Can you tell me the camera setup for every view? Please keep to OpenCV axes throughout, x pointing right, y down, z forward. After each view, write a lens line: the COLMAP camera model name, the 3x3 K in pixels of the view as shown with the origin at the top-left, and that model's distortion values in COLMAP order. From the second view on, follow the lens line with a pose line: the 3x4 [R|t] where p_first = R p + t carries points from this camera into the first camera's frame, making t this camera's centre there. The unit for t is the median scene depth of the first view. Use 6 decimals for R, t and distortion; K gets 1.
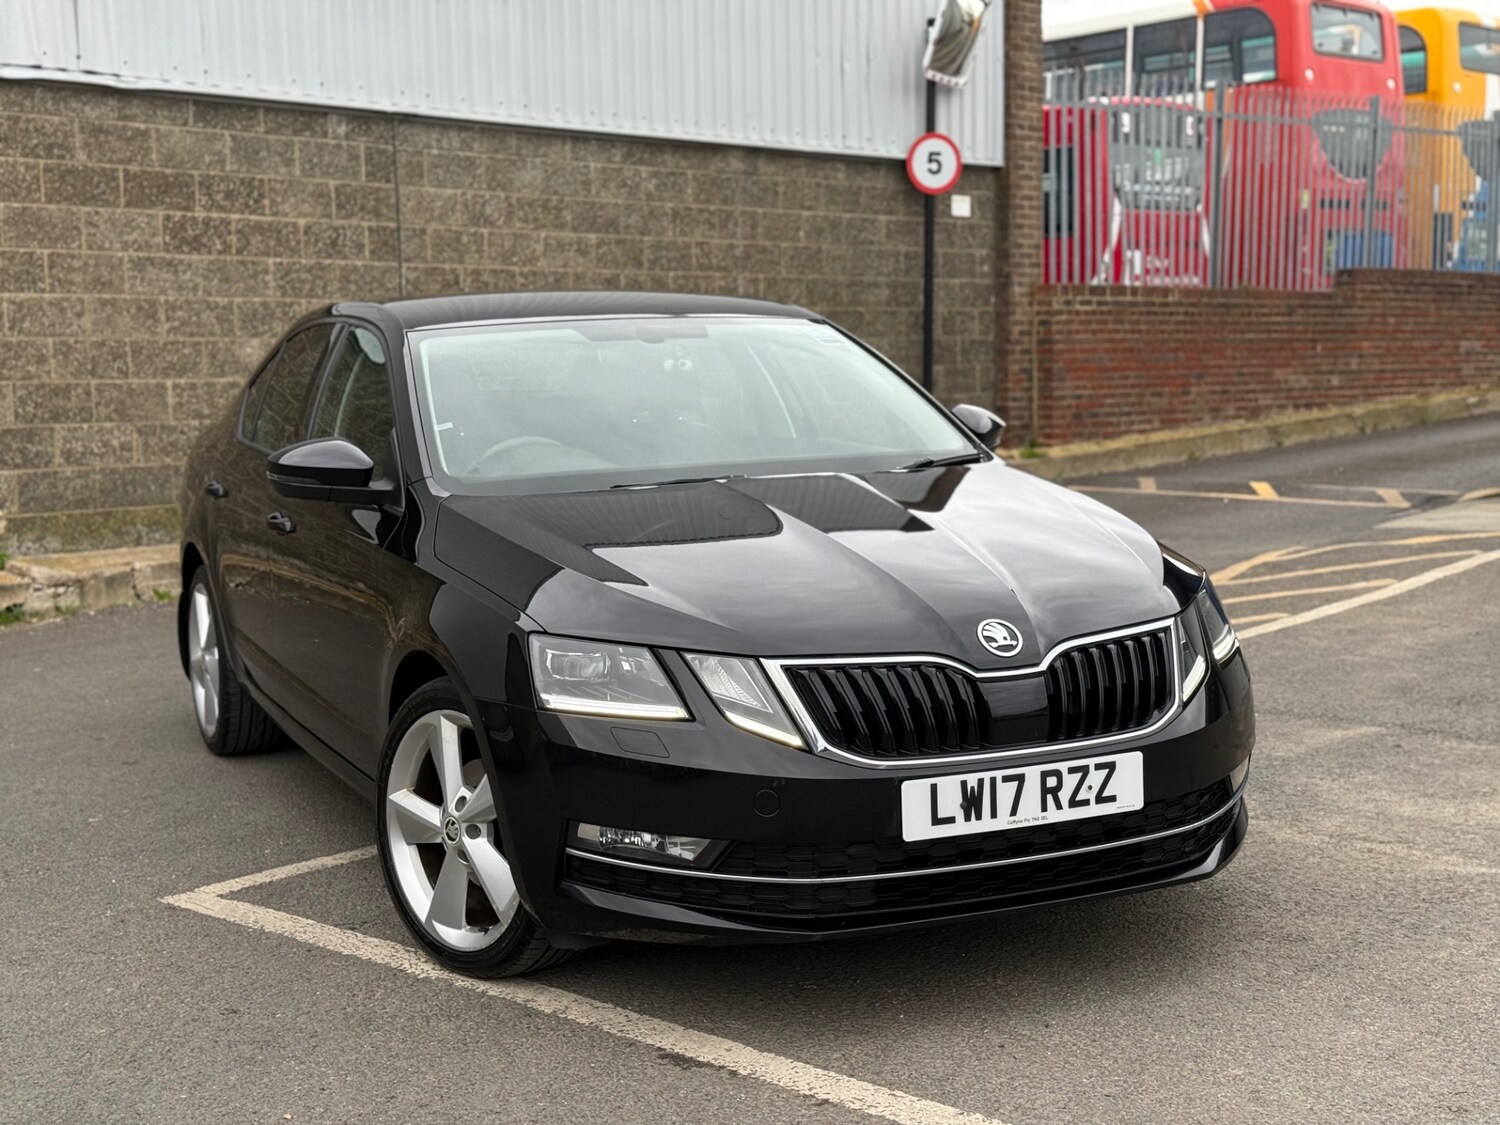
lens RADIAL K [[2021.0, 0, 729.3], [0, 2021.0, 541.1], [0, 0, 1]] dist [0.095119, 0.000000]
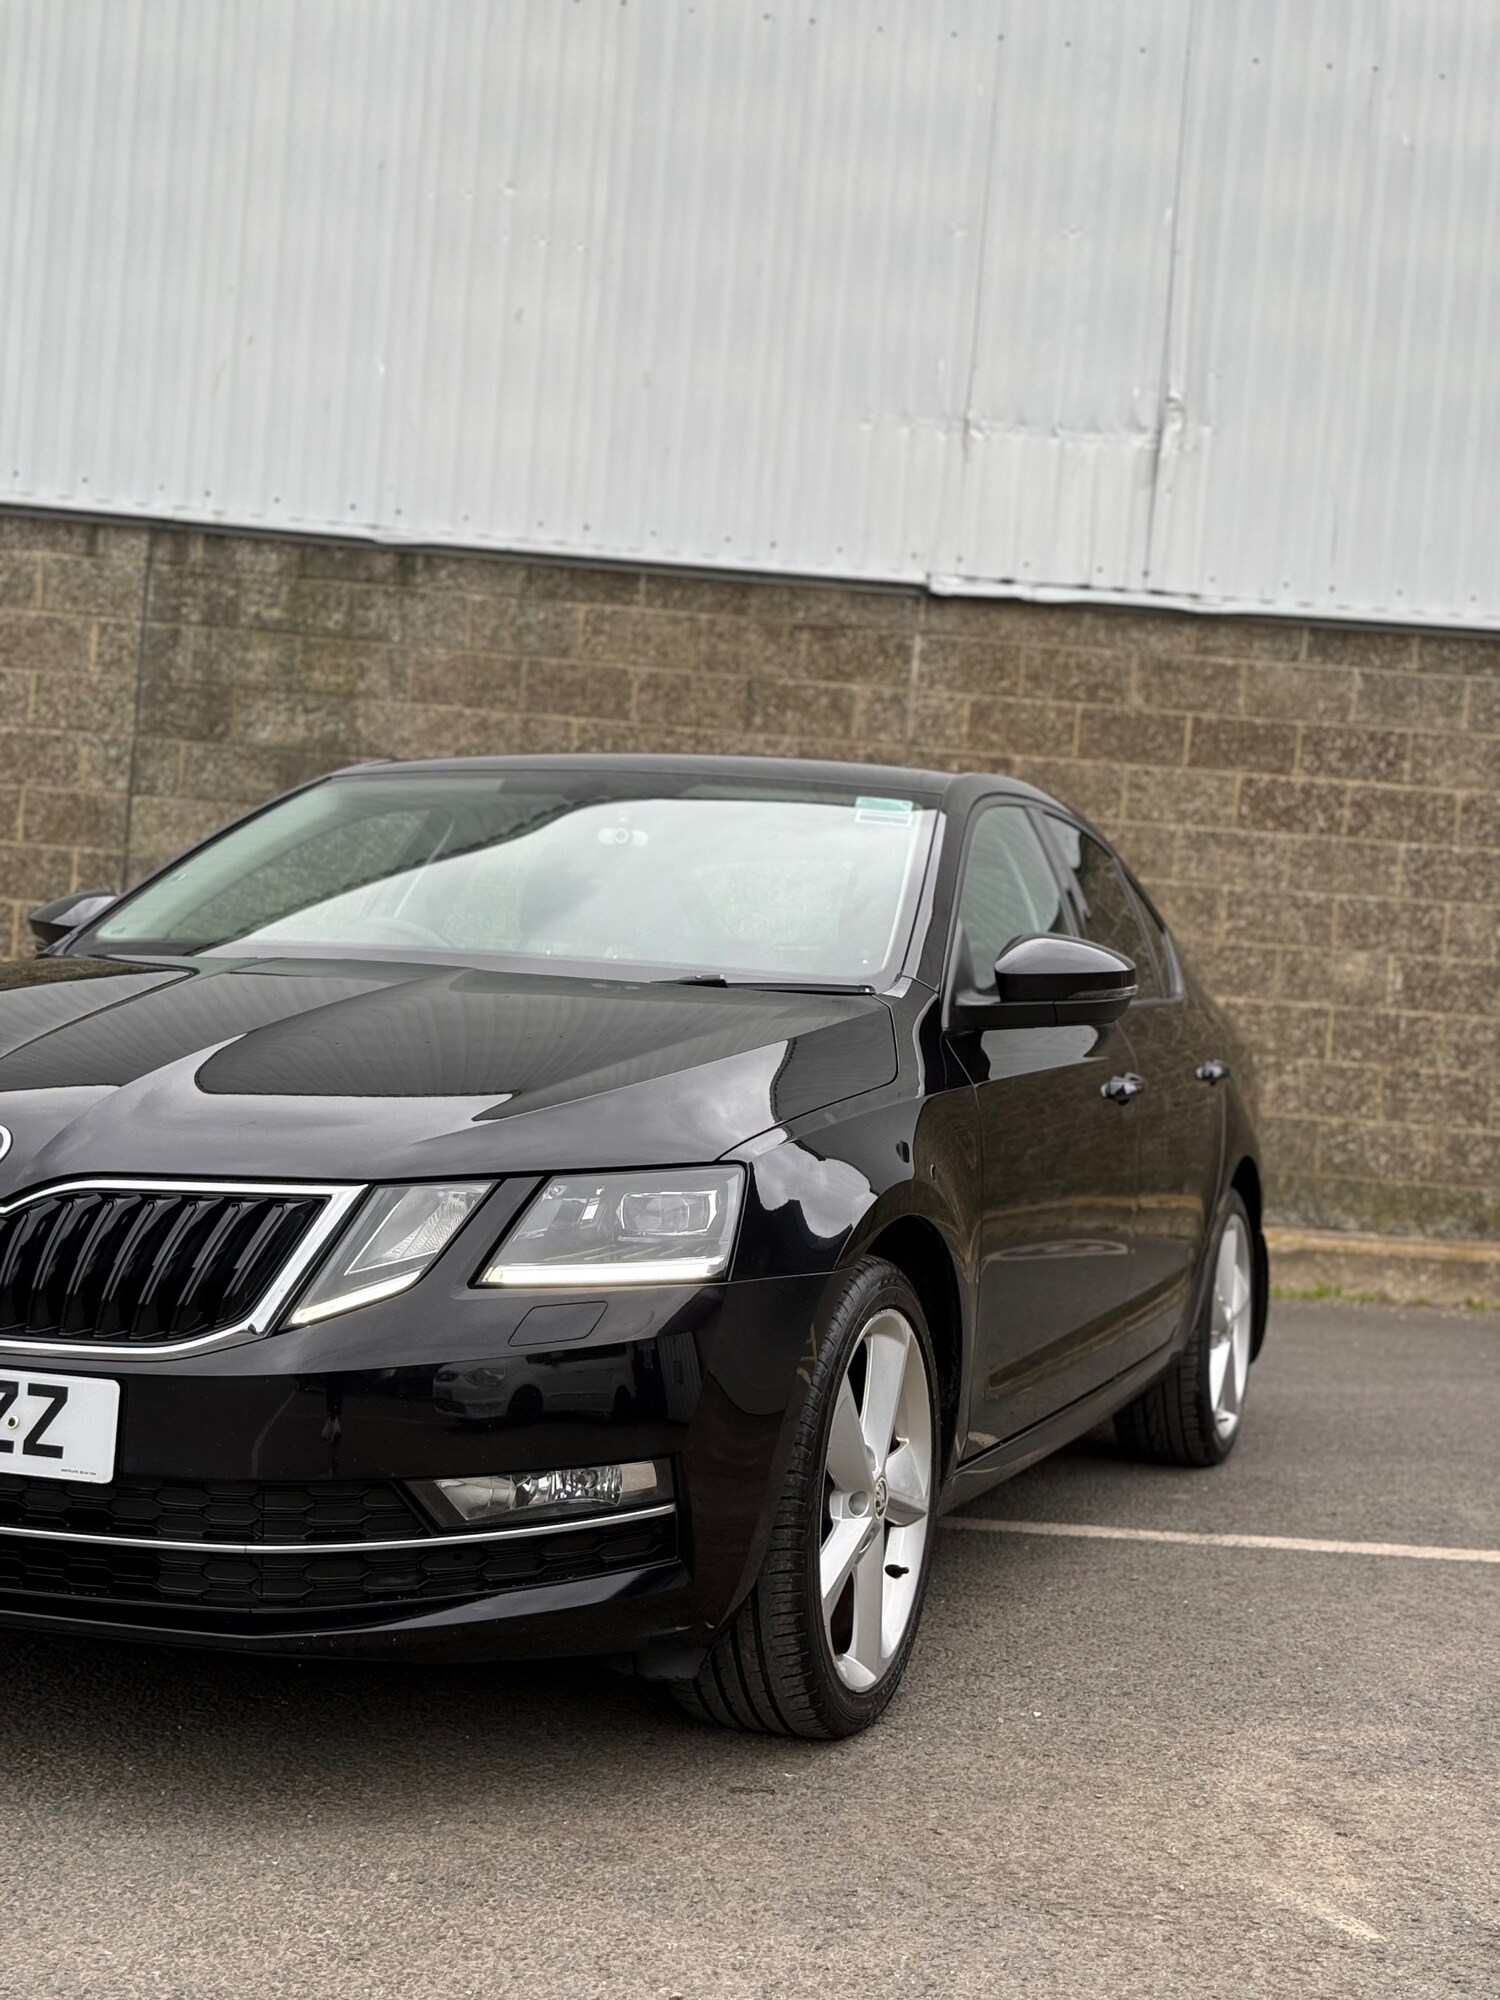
lens RADIAL K [[2694.7, 0, 800.8], [0, 2694.7, 1014.2], [0, 0, 1]] dist [0.095119, 0.000000]
pose [[0.727113, 0.067102, -0.683231, 0.281209], [-0.145429, 0.987681, -0.057767, 0.005747], [0.670938, 0.141365, 0.727914, 0.182560]]
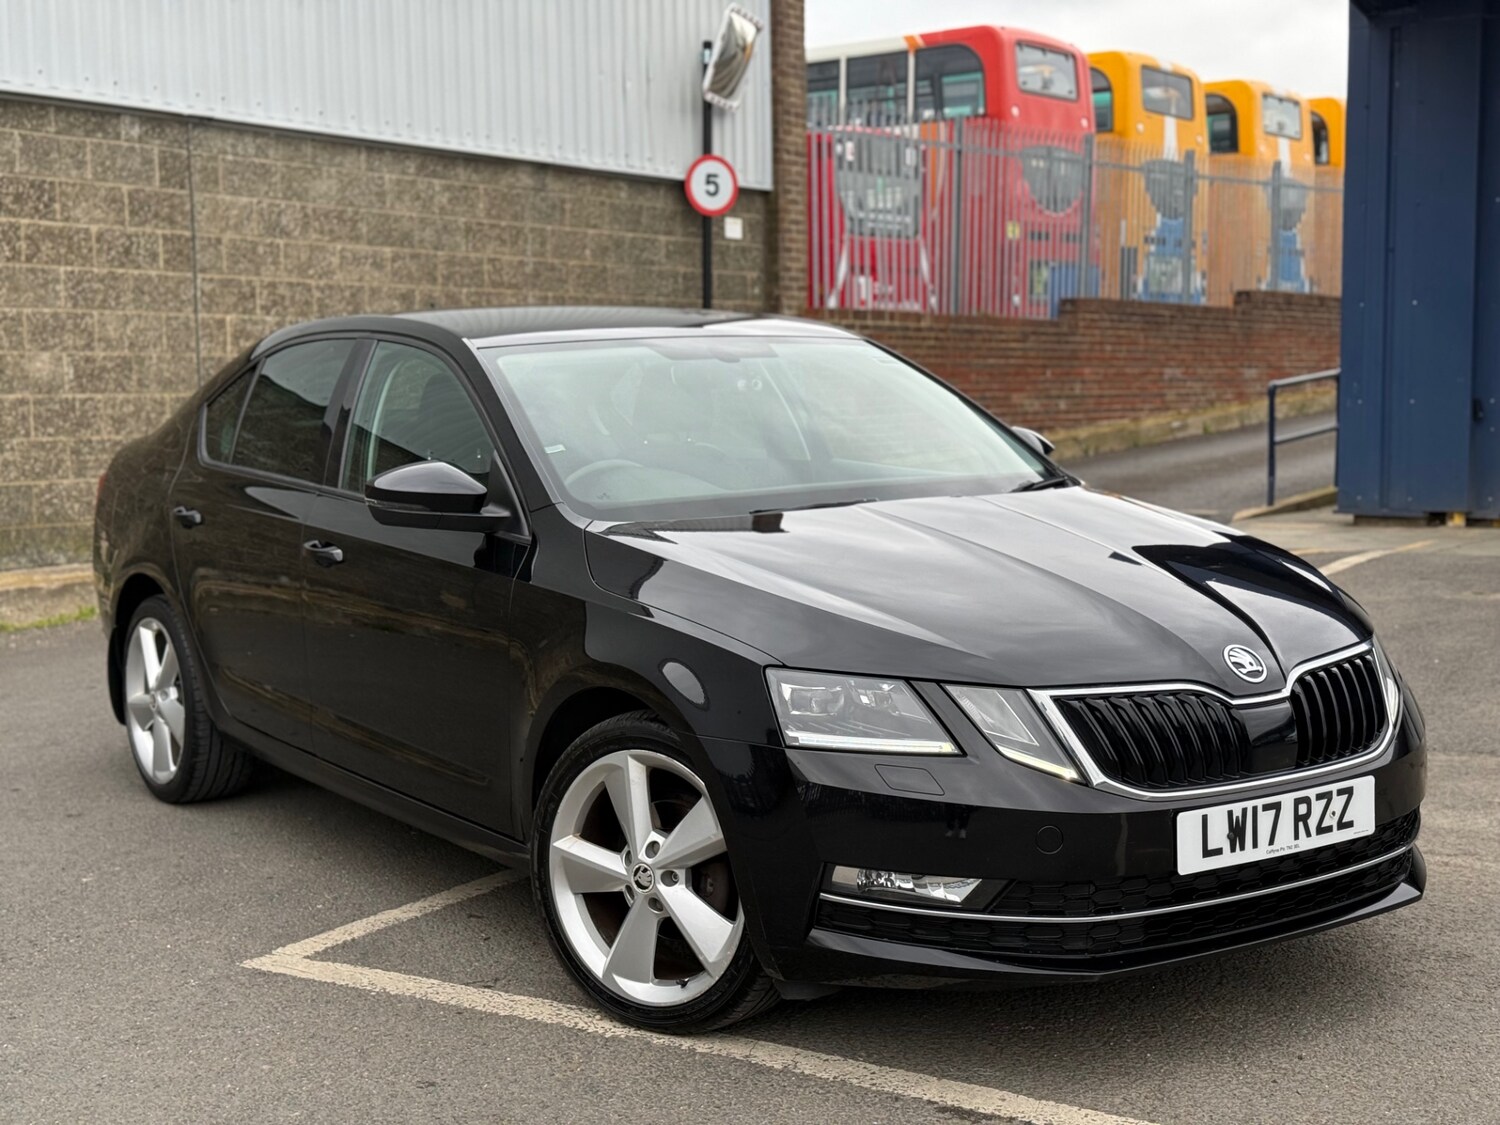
lens RADIAL K [[2021.0, 0, 739.0], [0, 2021.0, 534.2], [0, 0, 1]] dist [0.095119, 0.000000]
pose [[0.983704, -0.006353, 0.179682, -0.091804], [0.008816, 0.999878, -0.012915, -0.001372], [-0.179578, 0.014289, 0.983640, 0.023816]]
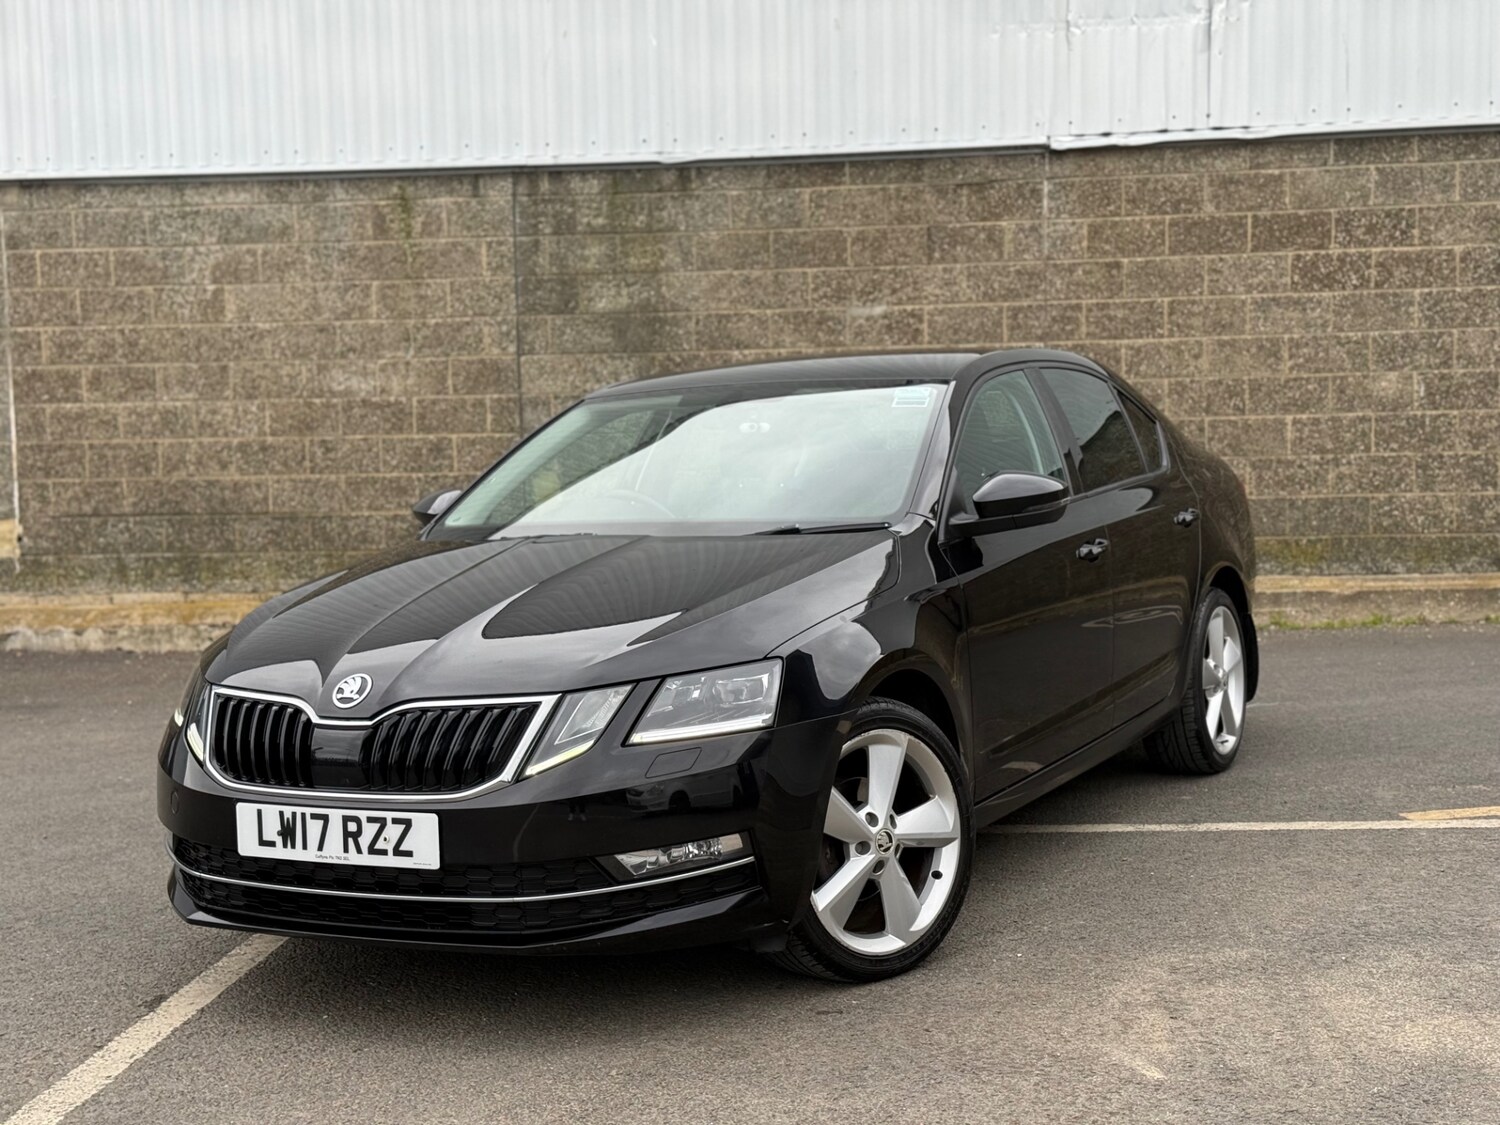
lens RADIAL K [[2021.0, 0, 789.6], [0, 2021.0, 550.0], [0, 0, 1]] dist [0.095119, 0.000000]
pose [[0.625513, 0.051403, -0.778518, 0.366390], [-0.053167, 0.998316, 0.023198, -0.021404], [0.778400, 0.026881, 0.627193, 0.158712]]
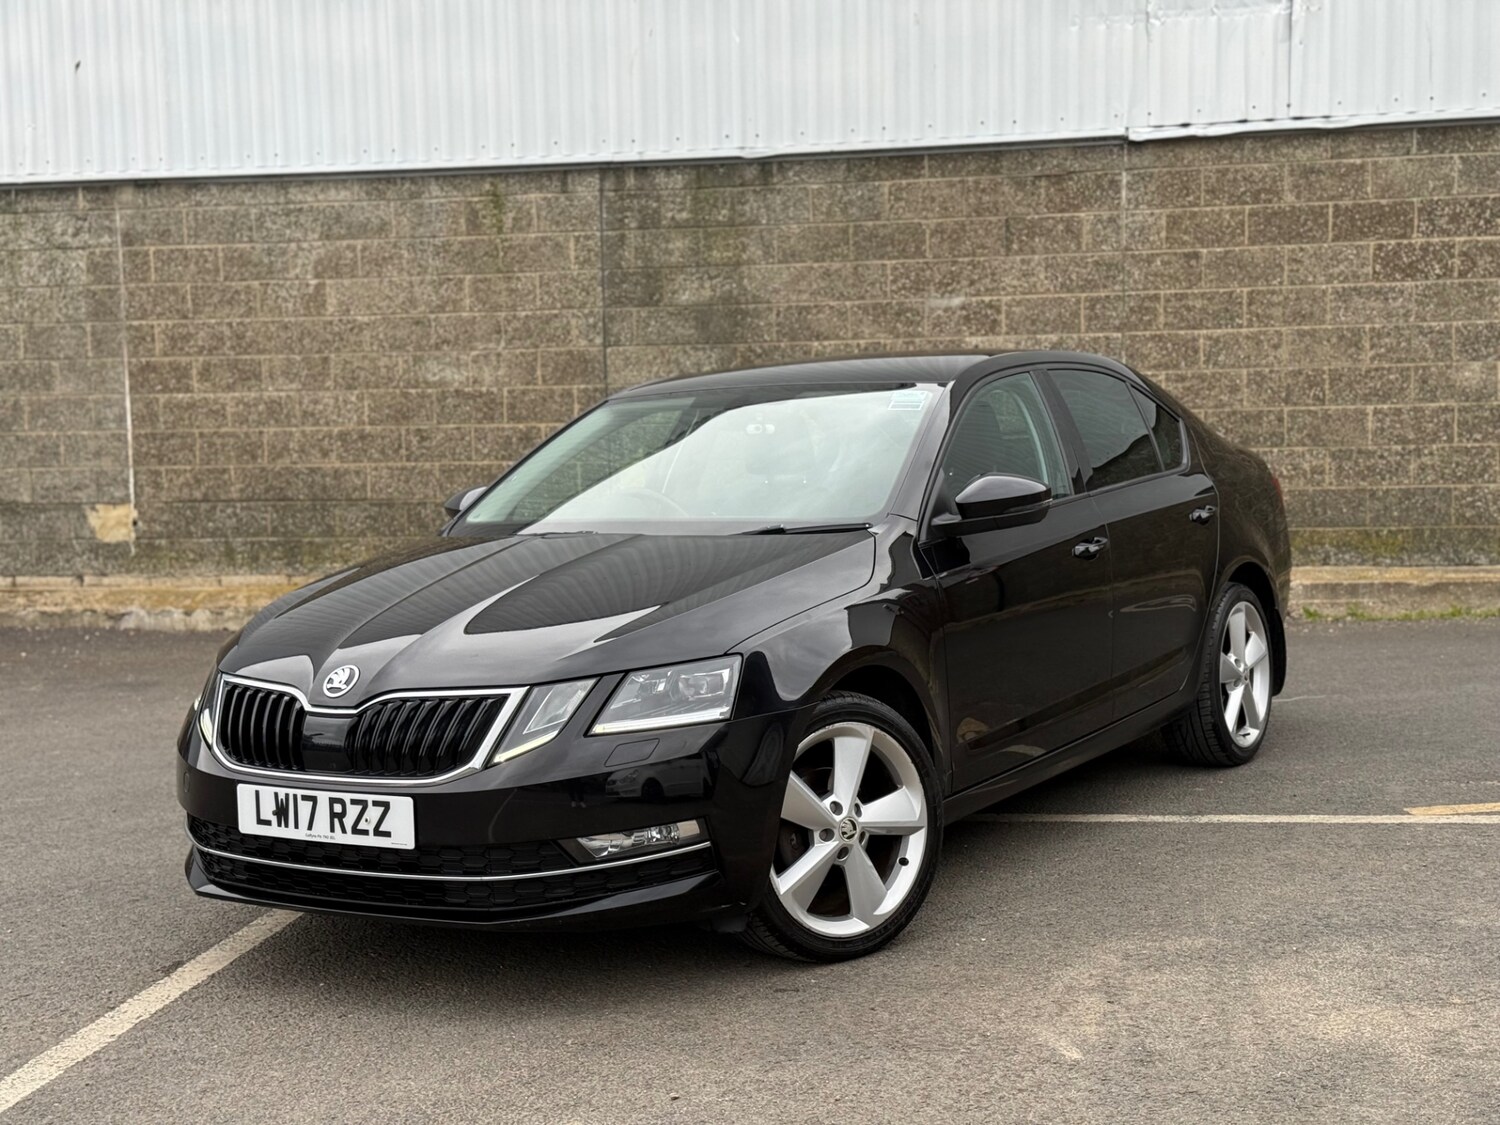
lens RADIAL K [[2021.0, 0, 787.6], [0, 2021.0, 544.0], [0, 0, 1]] dist [0.095119, 0.000000]
pose [[0.567372, 0.060319, -0.821250, 0.401204], [-0.056490, 0.997815, 0.034261, -0.027804], [0.821522, 0.026954, 0.569539, 0.174108]]
